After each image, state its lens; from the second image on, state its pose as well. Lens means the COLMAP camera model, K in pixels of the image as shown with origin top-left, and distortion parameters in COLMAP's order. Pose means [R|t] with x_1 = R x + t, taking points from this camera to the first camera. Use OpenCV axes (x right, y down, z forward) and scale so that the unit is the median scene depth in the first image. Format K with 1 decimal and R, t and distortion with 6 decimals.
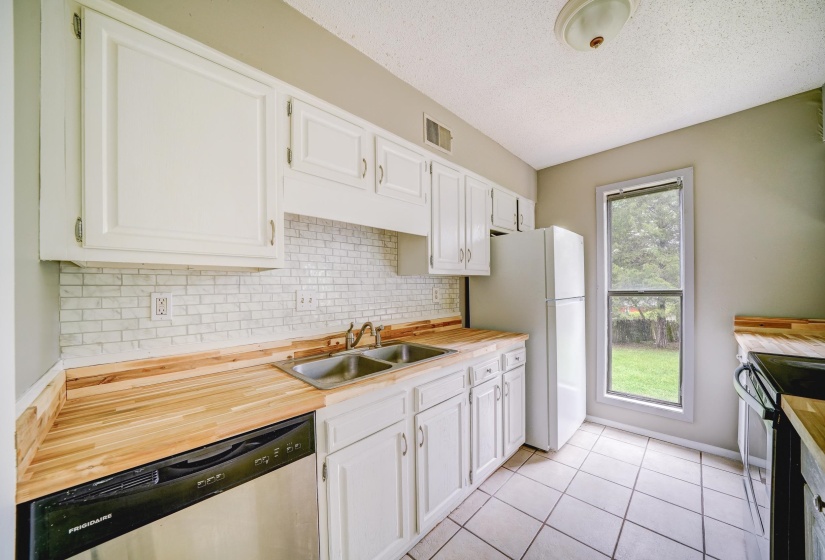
lens RADIAL K [[291.2, 0, 411.9], [0, 291.2, 295.4], [0, 0, 1]] dist [-0.018605, 0.000202]
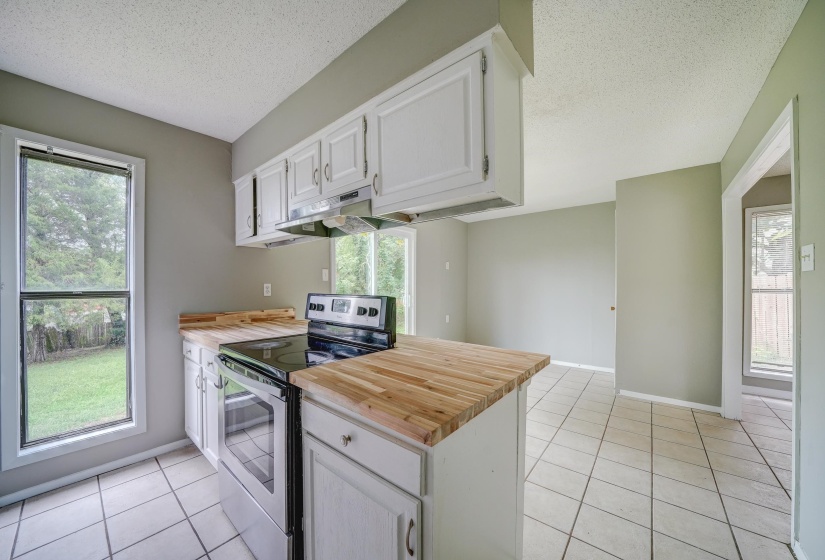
lens RADIAL K [[295.8, 0, 388.0], [0, 295.8, 289.5], [0, 0, 1]] dist [-0.020344, 0.000085]
pose [[-0.045511, 0.006393, 0.998943, -0.008942], [0.019198, 0.999800, -0.005524, -0.001276], [-0.998779, 0.018927, -0.045624, 0.254368]]
